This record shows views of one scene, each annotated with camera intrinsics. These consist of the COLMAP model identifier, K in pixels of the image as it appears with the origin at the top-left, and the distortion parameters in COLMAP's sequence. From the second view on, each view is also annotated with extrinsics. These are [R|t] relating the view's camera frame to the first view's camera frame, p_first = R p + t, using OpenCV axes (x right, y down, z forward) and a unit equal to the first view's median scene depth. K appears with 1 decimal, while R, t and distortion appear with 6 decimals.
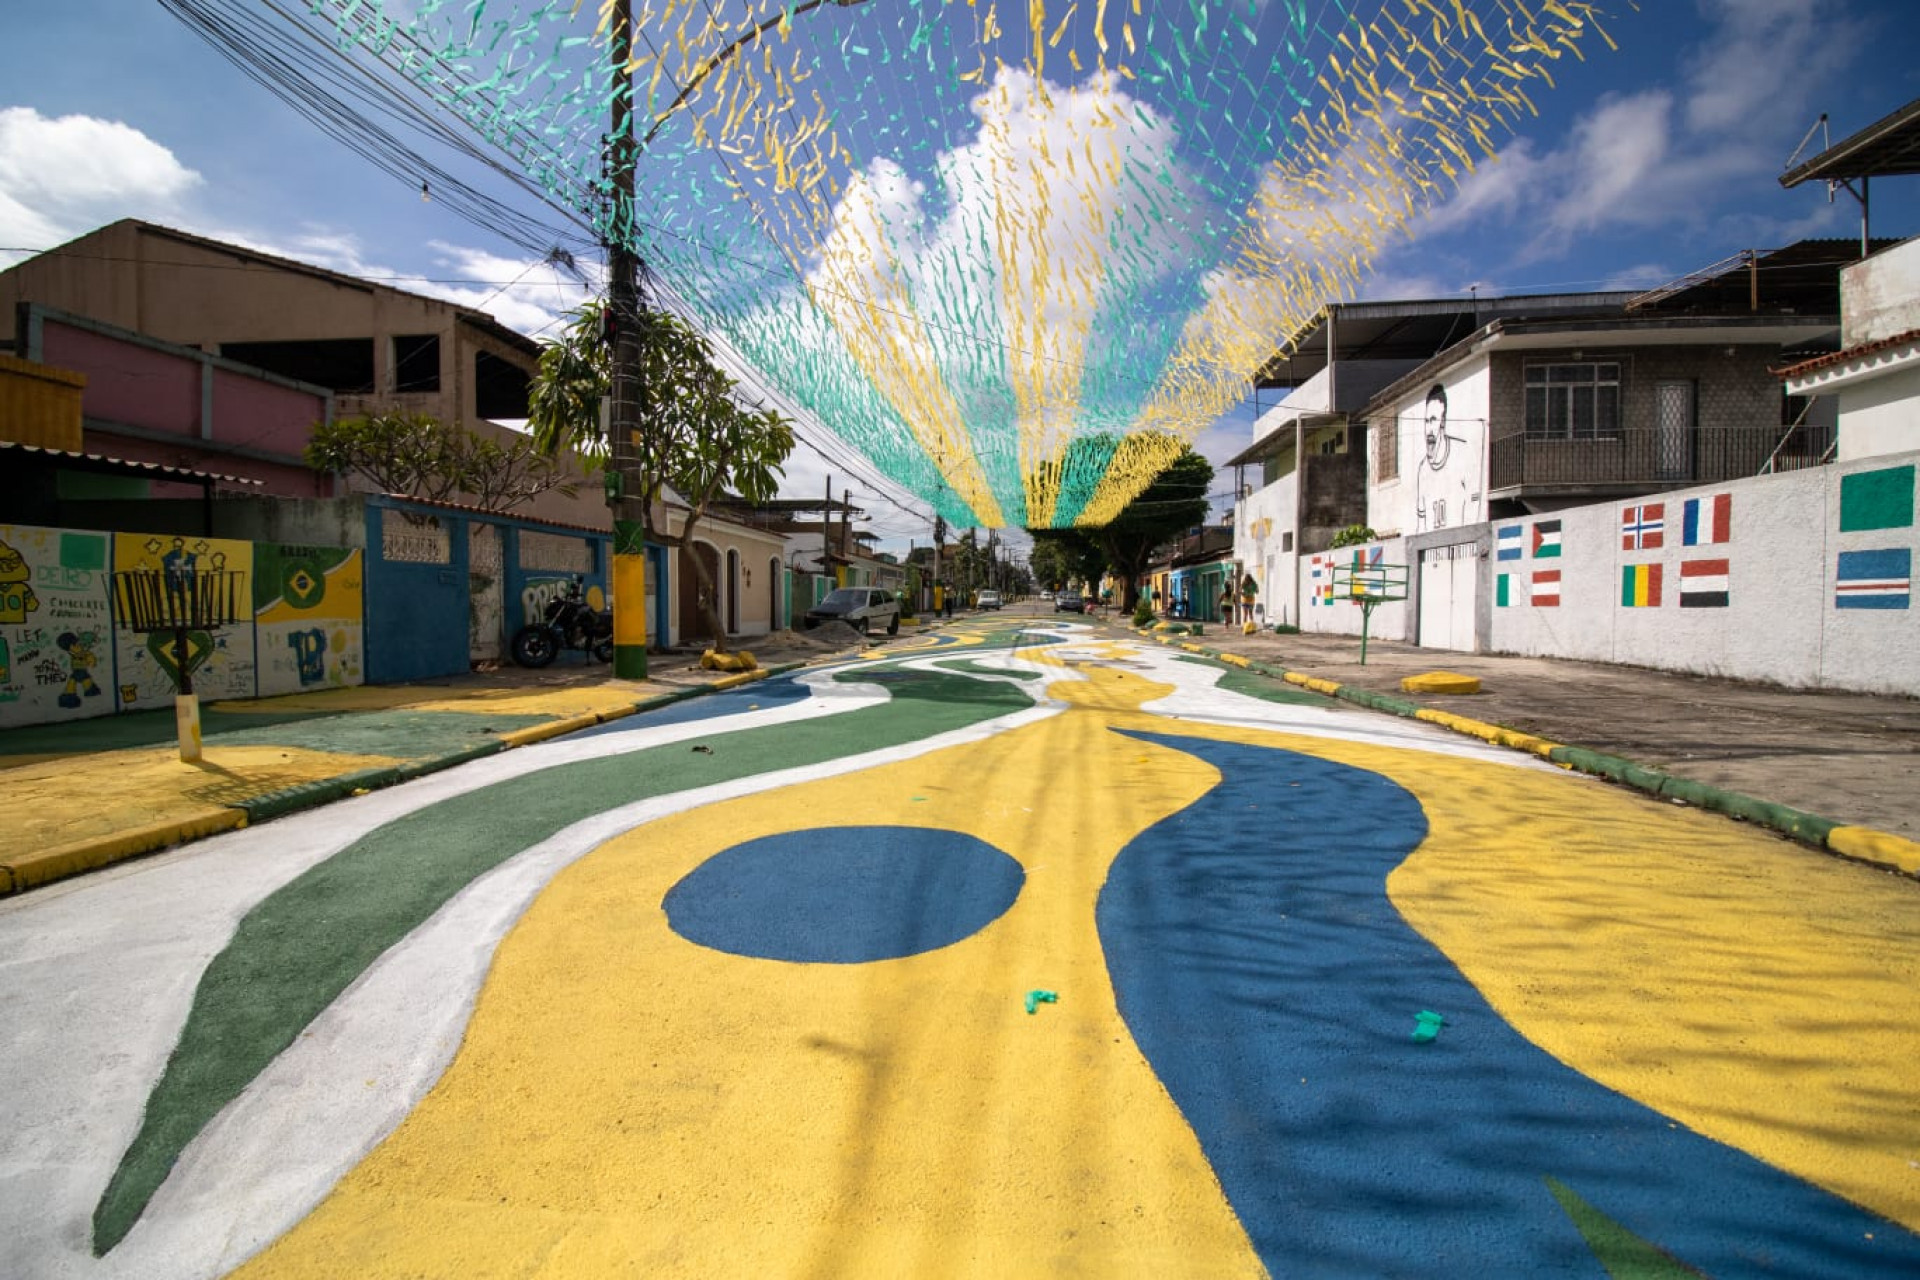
lens RADIAL K [[876.8, 0, 963.0], [0, 876.8, 630.2], [0, 0, 1]] dist [-0.012203, -0.006438]
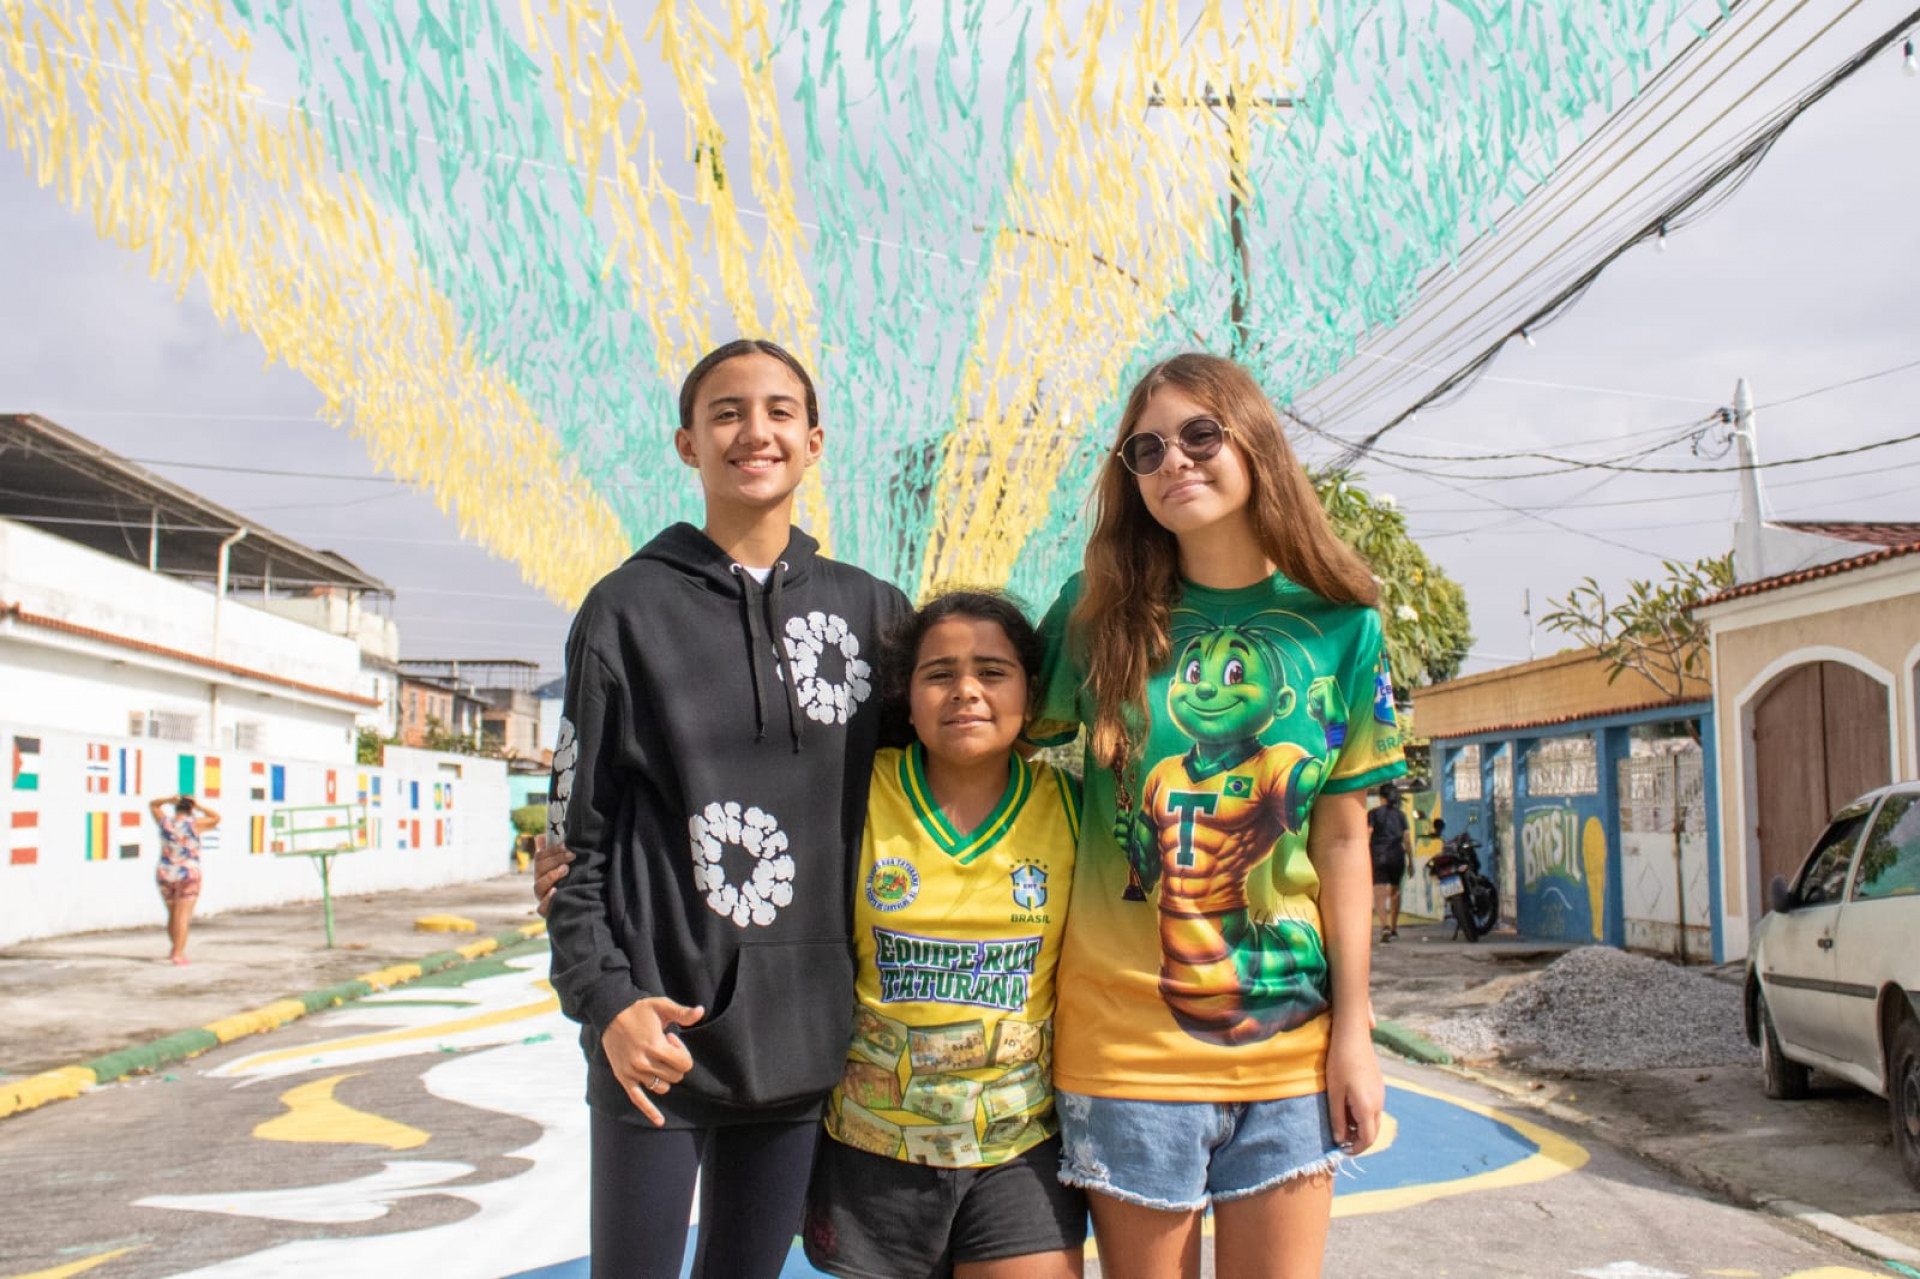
lens RADIAL K [[2128.1, 0, 958.9], [0, 2128.1, 639.3], [0, 0, 1]] dist [-0.013426, 0.000000]
pose [[-0.991649, -0.001404, -0.128962, 0.113040], [0.005630, 0.998516, -0.054162, -0.070019], [0.128847, -0.054436, -0.990169, 1.765095]]
